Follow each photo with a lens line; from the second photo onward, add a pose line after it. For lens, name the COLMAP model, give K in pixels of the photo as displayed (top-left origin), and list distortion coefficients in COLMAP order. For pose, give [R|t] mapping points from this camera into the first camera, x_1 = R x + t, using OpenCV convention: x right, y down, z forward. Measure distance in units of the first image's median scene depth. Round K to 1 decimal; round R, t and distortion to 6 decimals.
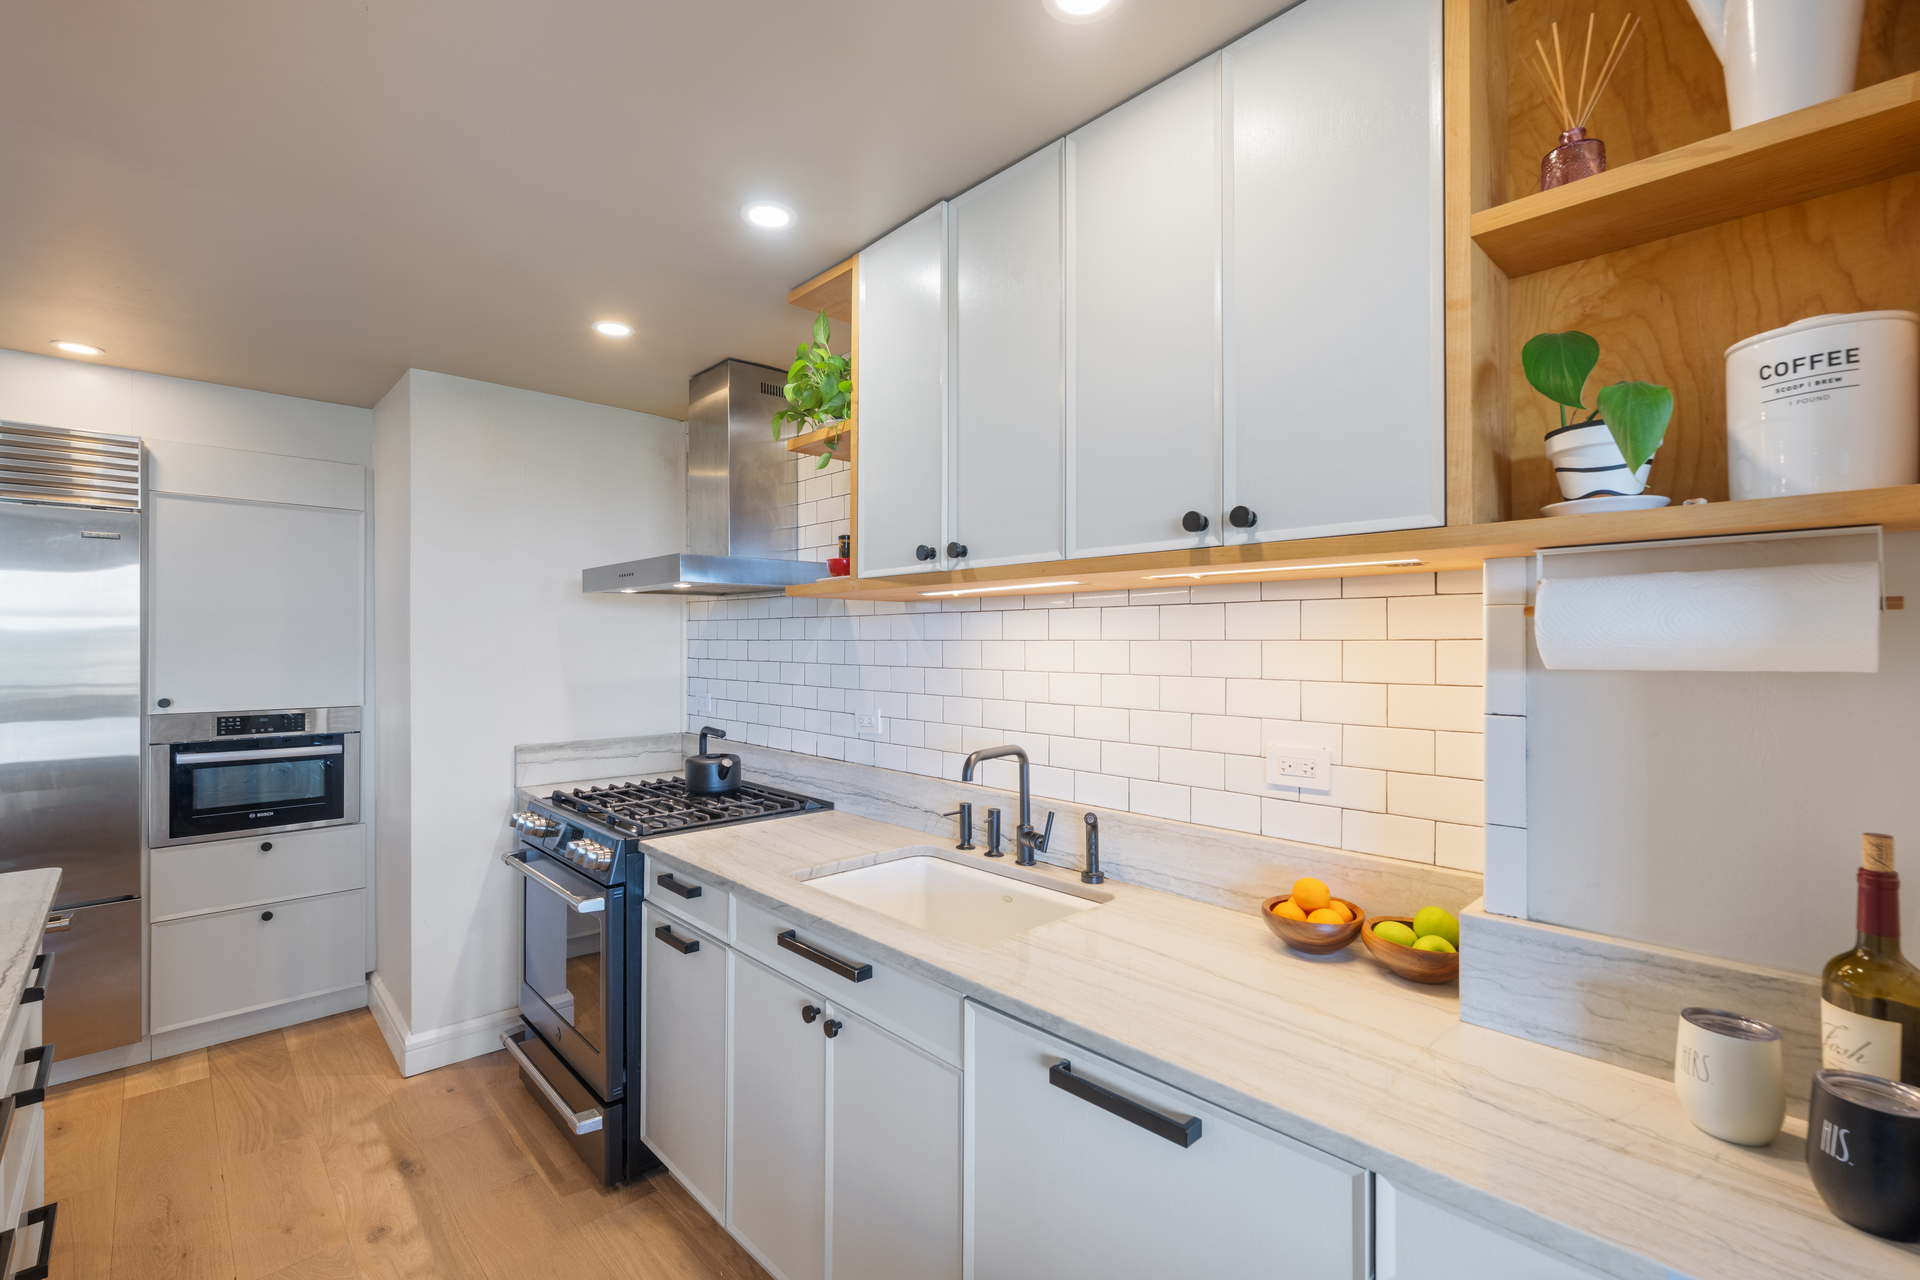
lens RADIAL K [[823.5, 0, 960.0], [0, 823.5, 640.0], [0, 0, 1]] dist [-0.004027, -0.000281]
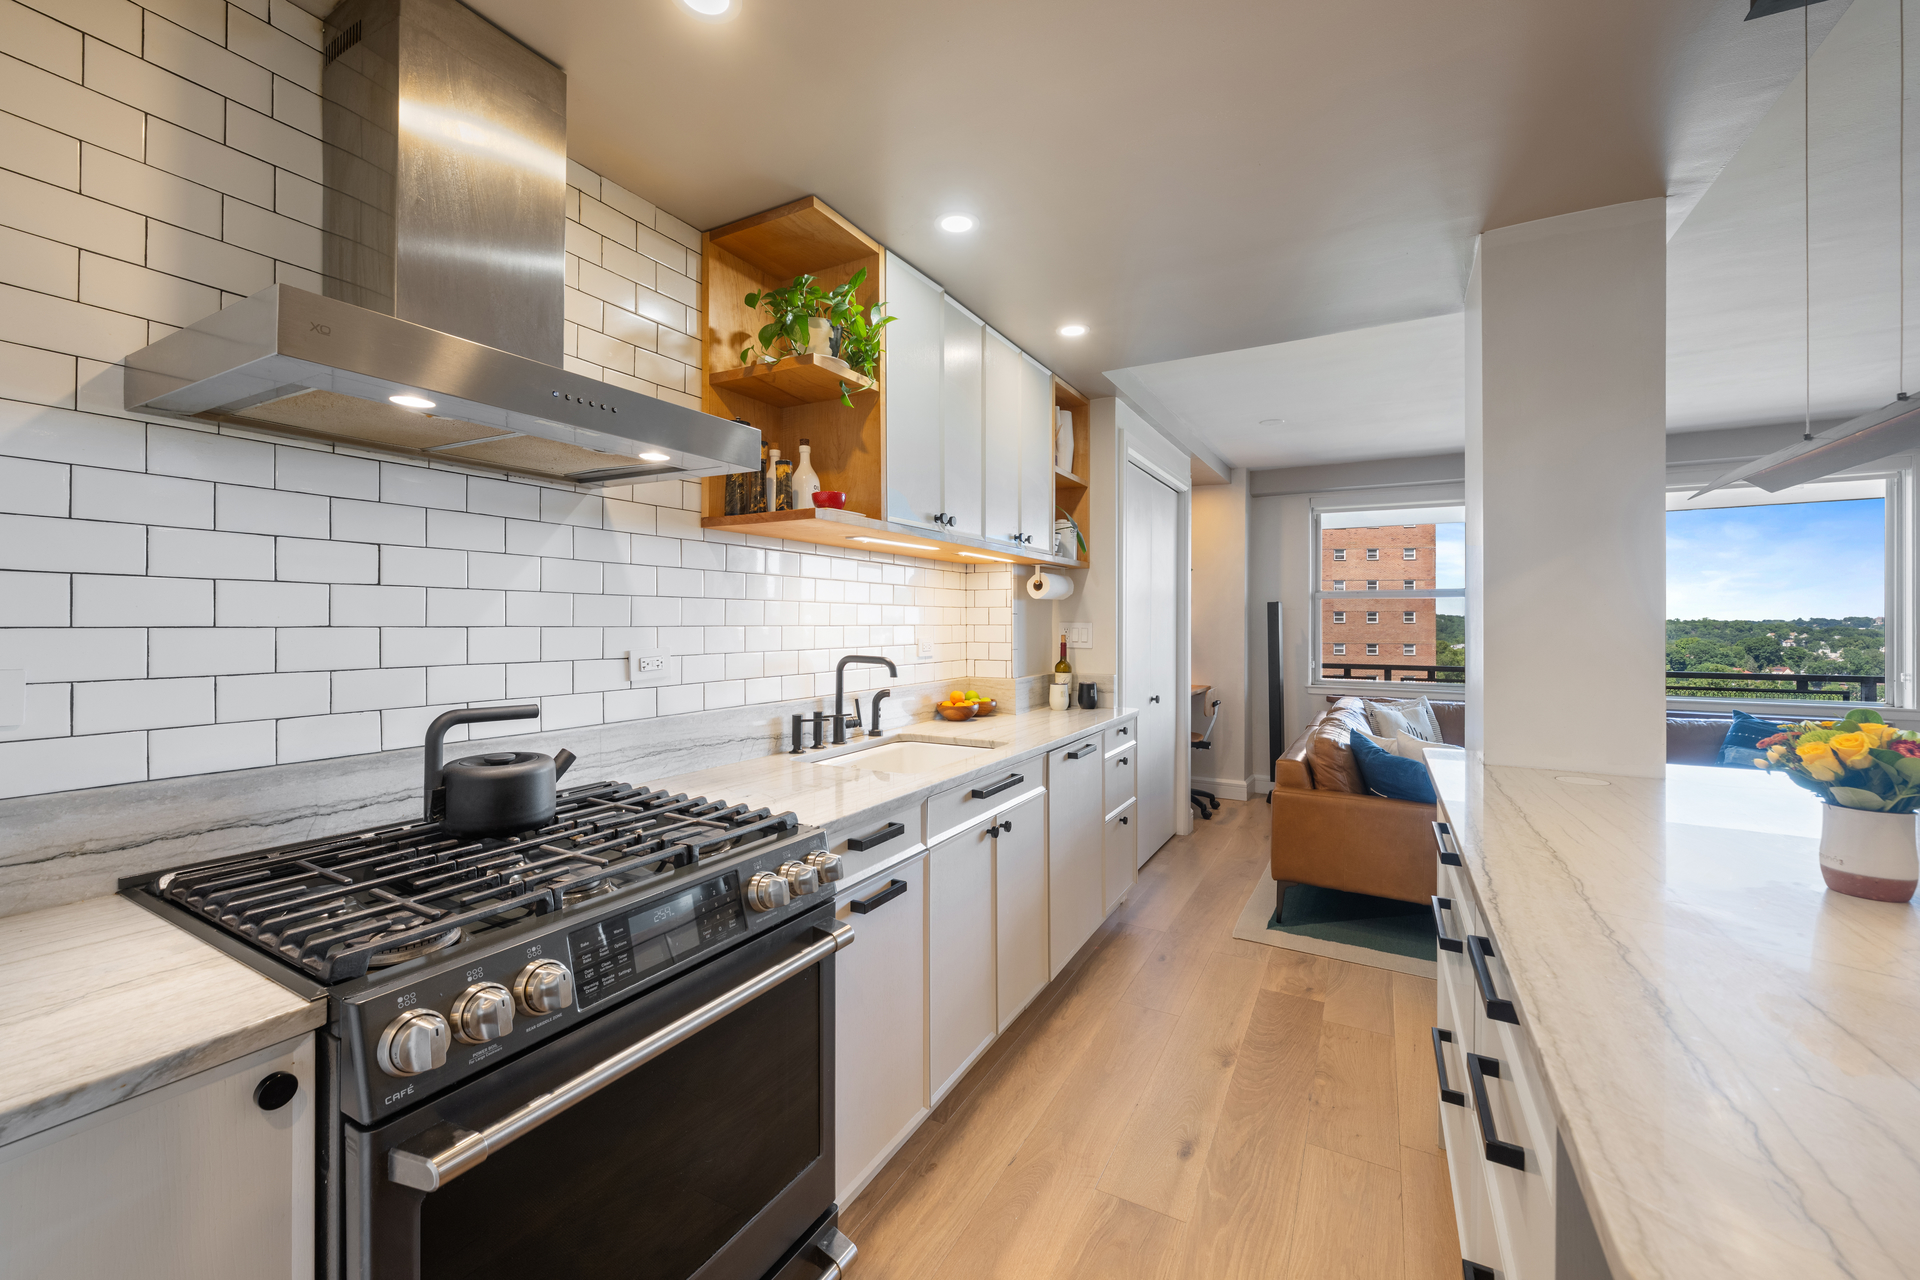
lens RADIAL K [[750.6, 0, 958.0], [0, 750.6, 615.8], [0, 0, 1]] dist [0.000148, 0.000008]
pose [[-0.281482, 0.001724, 0.959565, -0.843375], [-0.007924, 0.999960, -0.004121, 0.047251], [-0.959534, -0.008764, -0.281457, 0.844669]]
